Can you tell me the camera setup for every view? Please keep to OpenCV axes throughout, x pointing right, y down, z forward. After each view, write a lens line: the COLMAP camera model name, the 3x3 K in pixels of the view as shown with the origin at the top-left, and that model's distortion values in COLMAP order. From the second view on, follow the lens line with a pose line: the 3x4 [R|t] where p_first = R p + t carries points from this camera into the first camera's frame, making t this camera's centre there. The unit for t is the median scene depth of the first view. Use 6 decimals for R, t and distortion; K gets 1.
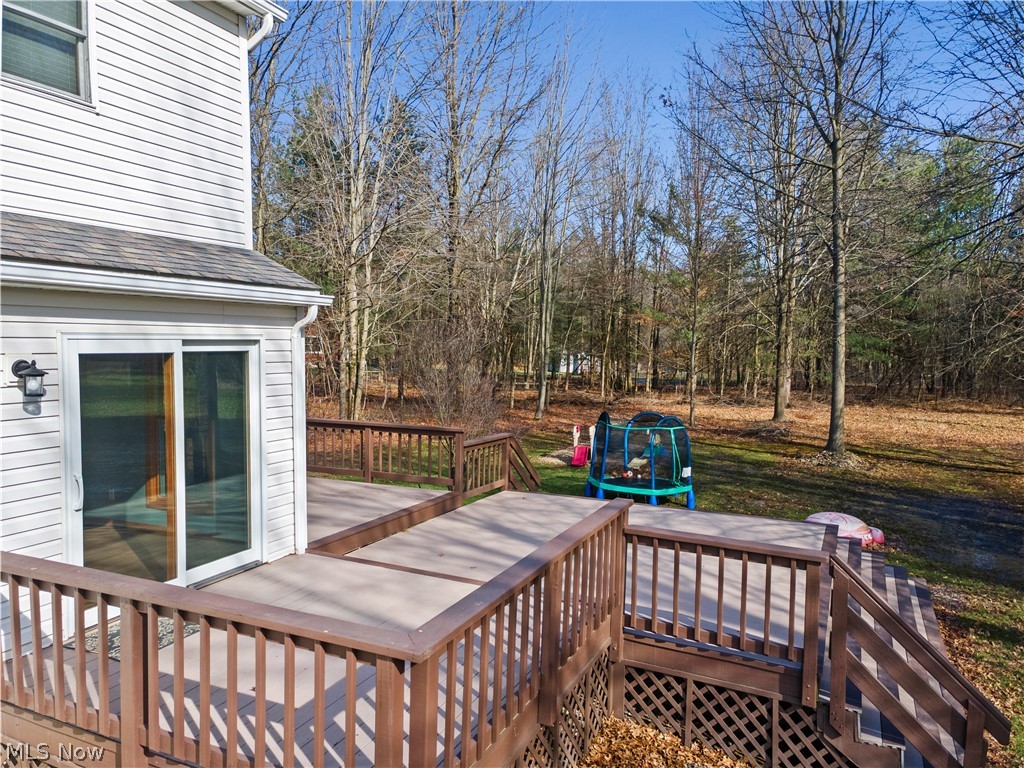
lens RADIAL K [[723.8, 0, 518.2], [0, 723.8, 381.1], [0, 0, 1]] dist [0.046214, -0.001723]
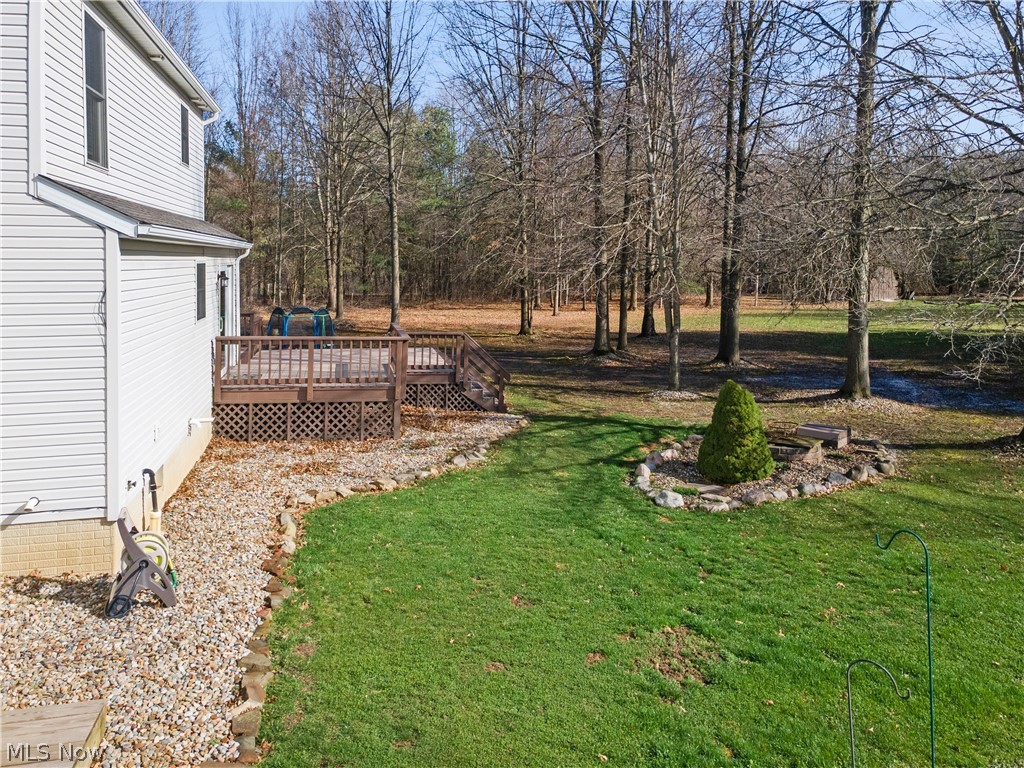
lens RADIAL K [[723.8, 0, 511.1], [0, 723.8, 381.9], [0, 0, 1]] dist [0.046214, -0.001723]
pose [[0.794796, -0.110797, 0.596676, -1.003968], [0.041755, 0.990847, 0.128371, 0.045271], [-0.605438, -0.077114, 0.792148, -1.254027]]
